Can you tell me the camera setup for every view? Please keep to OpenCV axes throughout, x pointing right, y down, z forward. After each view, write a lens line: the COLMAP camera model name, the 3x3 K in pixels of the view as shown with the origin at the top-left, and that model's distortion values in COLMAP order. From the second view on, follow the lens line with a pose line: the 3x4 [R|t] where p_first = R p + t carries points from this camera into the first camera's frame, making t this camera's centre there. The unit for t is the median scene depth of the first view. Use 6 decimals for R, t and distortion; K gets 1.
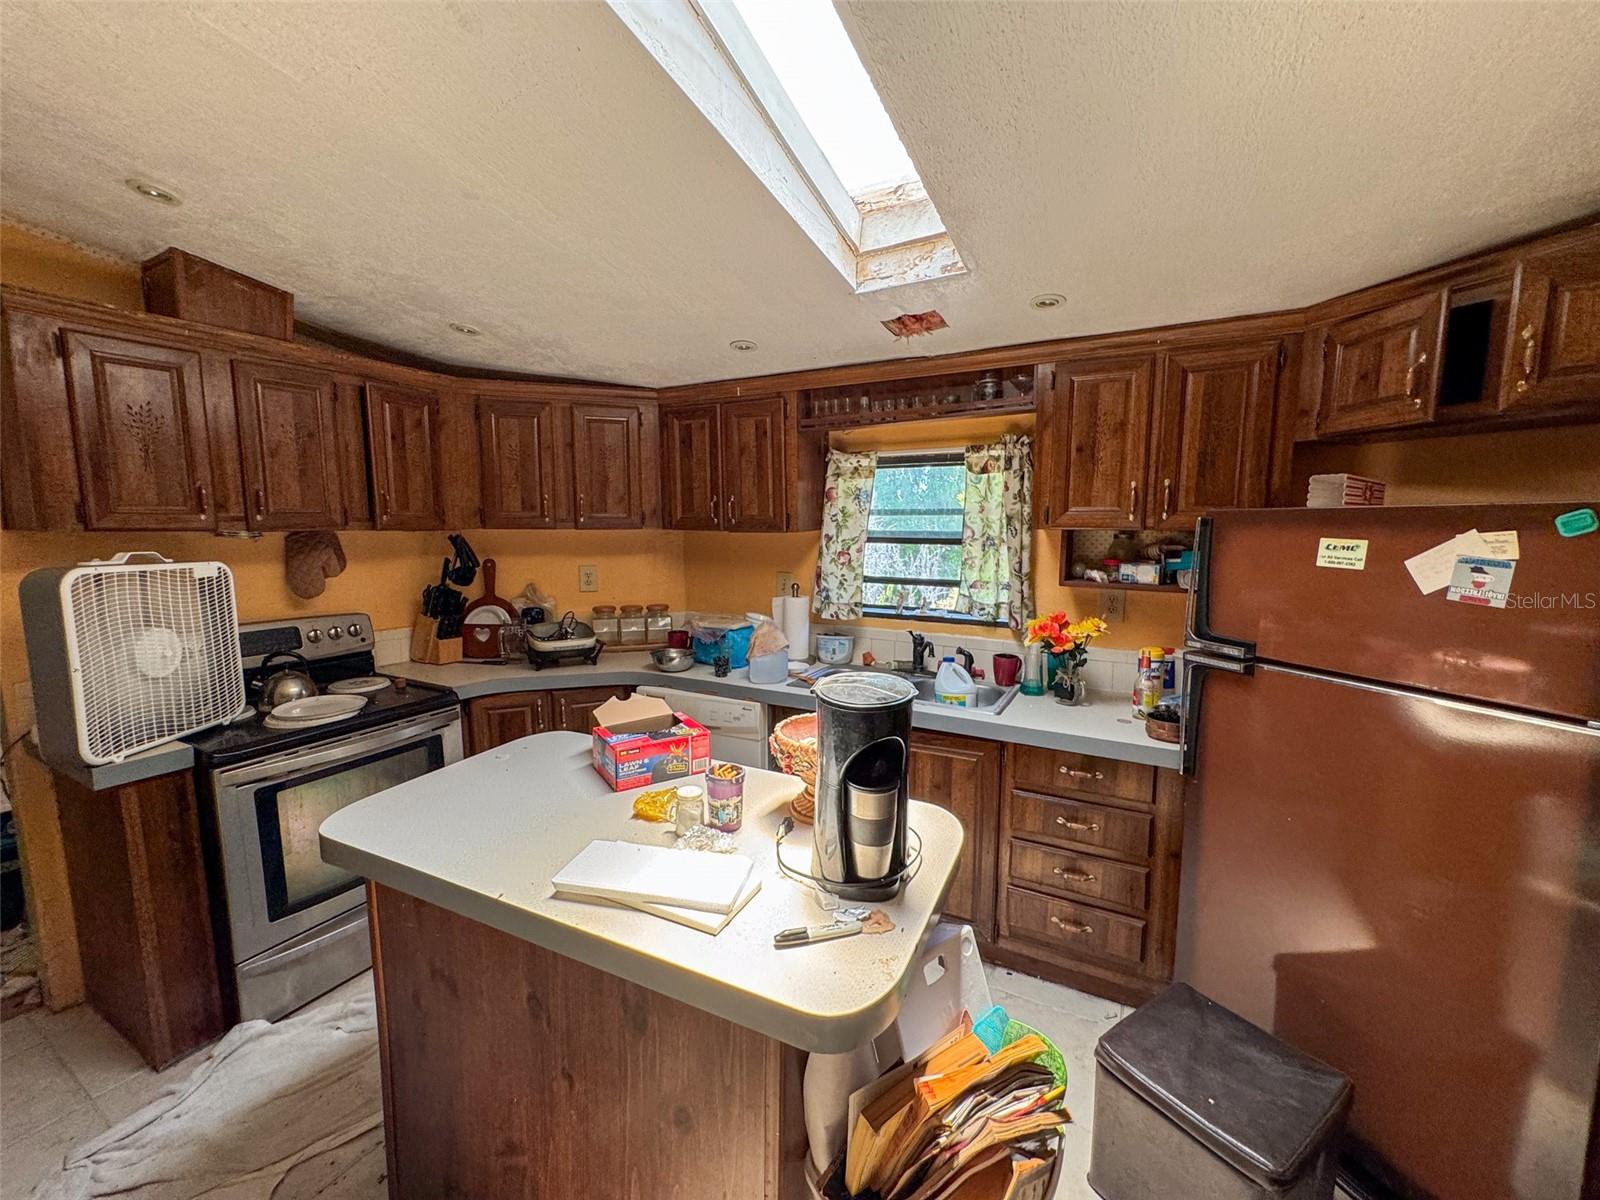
lens RADIAL K [[647.5, 0, 800.0], [0, 647.5, 600.0], [0, 0, 1]] dist [-0.001003, -0.000006]
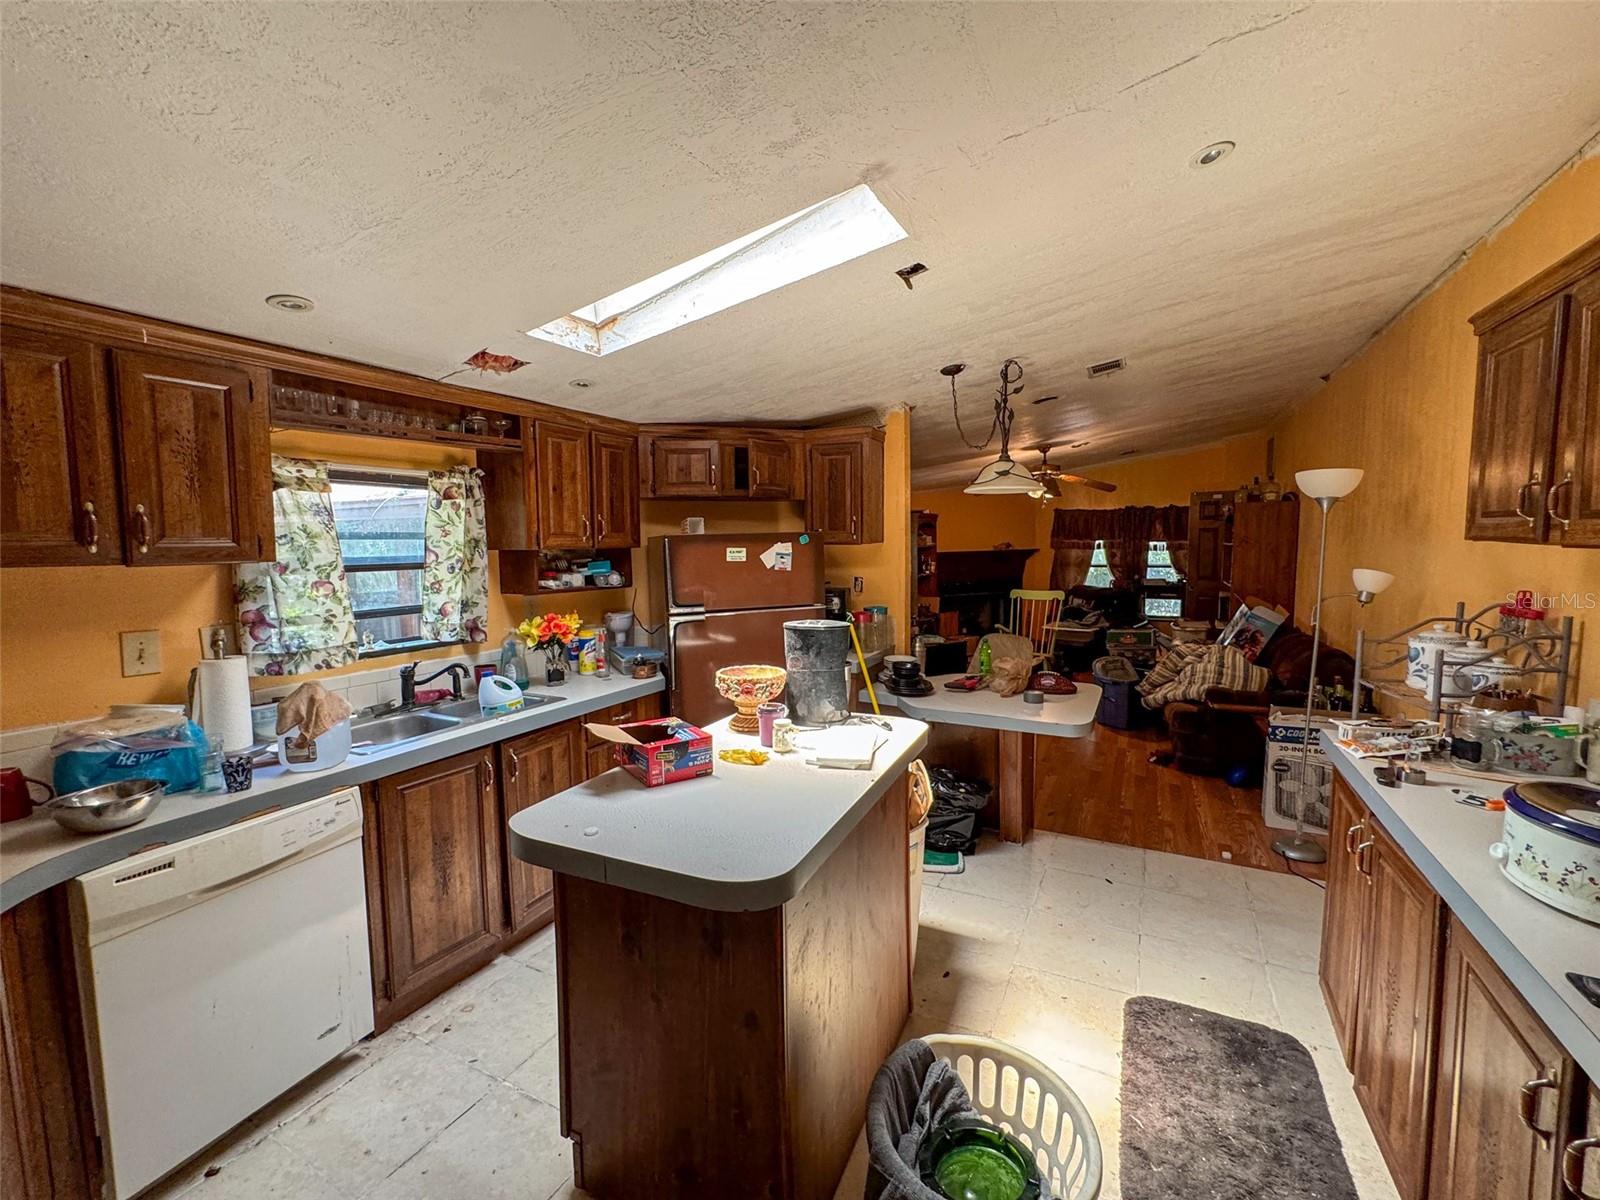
lens RADIAL K [[677.6, 0, 800.0], [0, 677.6, 600.0], [0, 0, 1]] dist [0.000948, 0.000238]
pose [[-0.028525, -0.084187, 0.996042, -0.847643], [0.139837, 0.986312, 0.087370, -0.051360], [-0.989764, 0.141776, -0.016362, 0.481597]]
